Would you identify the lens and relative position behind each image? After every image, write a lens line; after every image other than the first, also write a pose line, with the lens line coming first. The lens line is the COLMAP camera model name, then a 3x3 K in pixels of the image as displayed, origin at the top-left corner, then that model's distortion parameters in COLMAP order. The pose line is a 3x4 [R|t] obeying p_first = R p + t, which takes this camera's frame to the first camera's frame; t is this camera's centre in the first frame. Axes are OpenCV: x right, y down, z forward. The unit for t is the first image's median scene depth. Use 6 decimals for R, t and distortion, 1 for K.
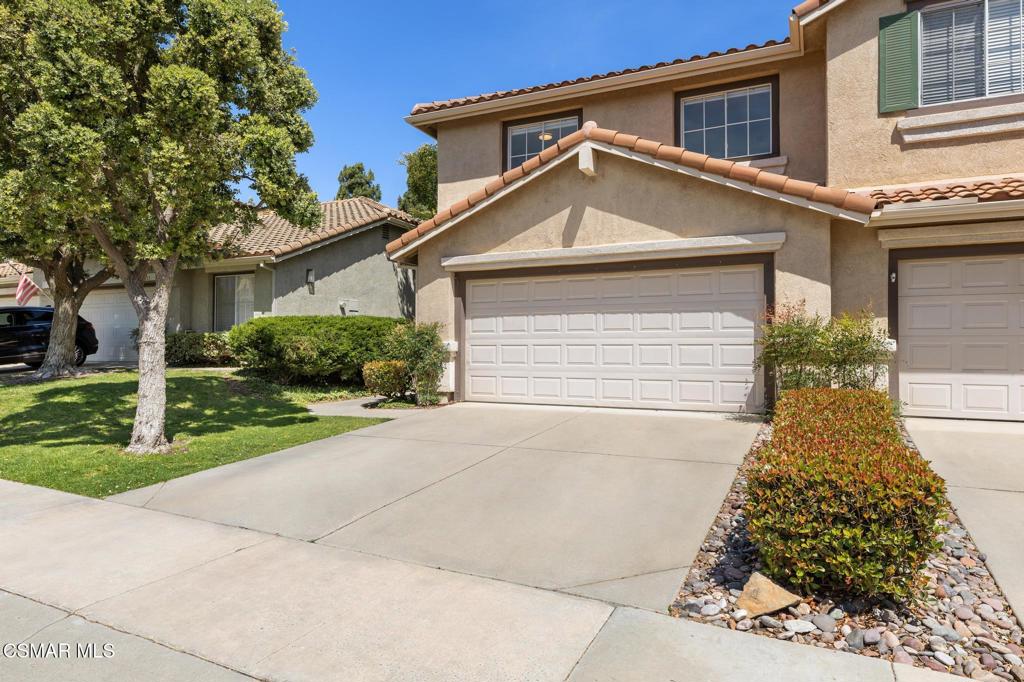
lens RADIAL K [[630.1, 0, 512.0], [0, 630.1, 341.0], [0, 0, 1]] dist [-0.002352, -0.000101]
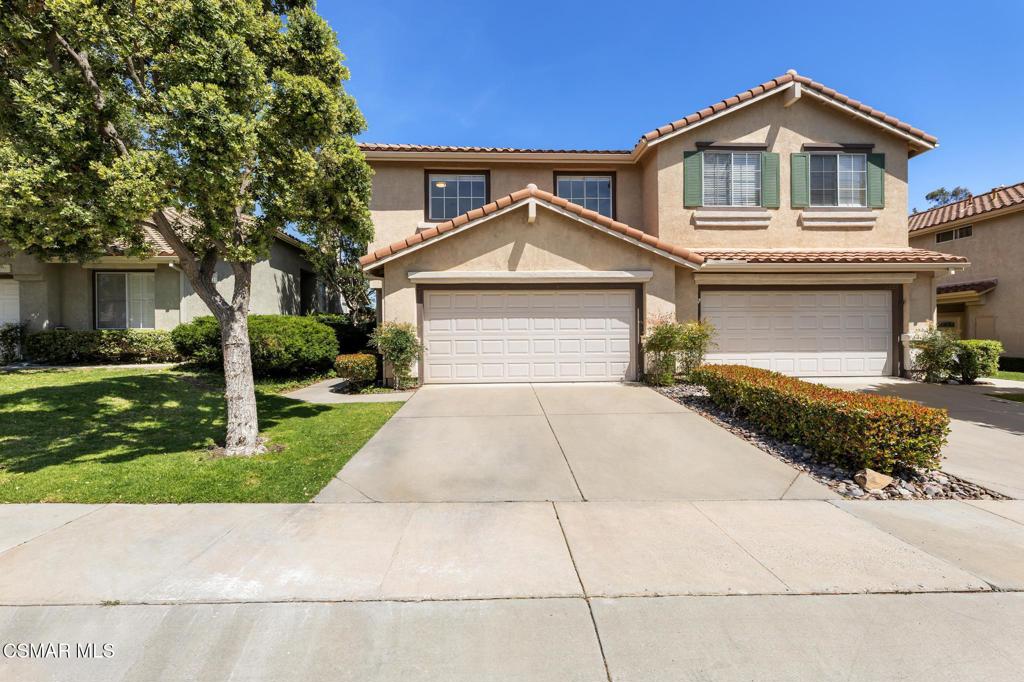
lens RADIAL K [[440.6, 0, 513.1], [0, 440.6, 343.6], [0, 0, 1]] dist [0.001124, 0.000251]
pose [[0.877260, -0.014225, 0.479804, -0.404685], [0.003045, 0.999706, 0.024073, -0.010036], [-0.480005, -0.019657, 0.877045, 0.136461]]
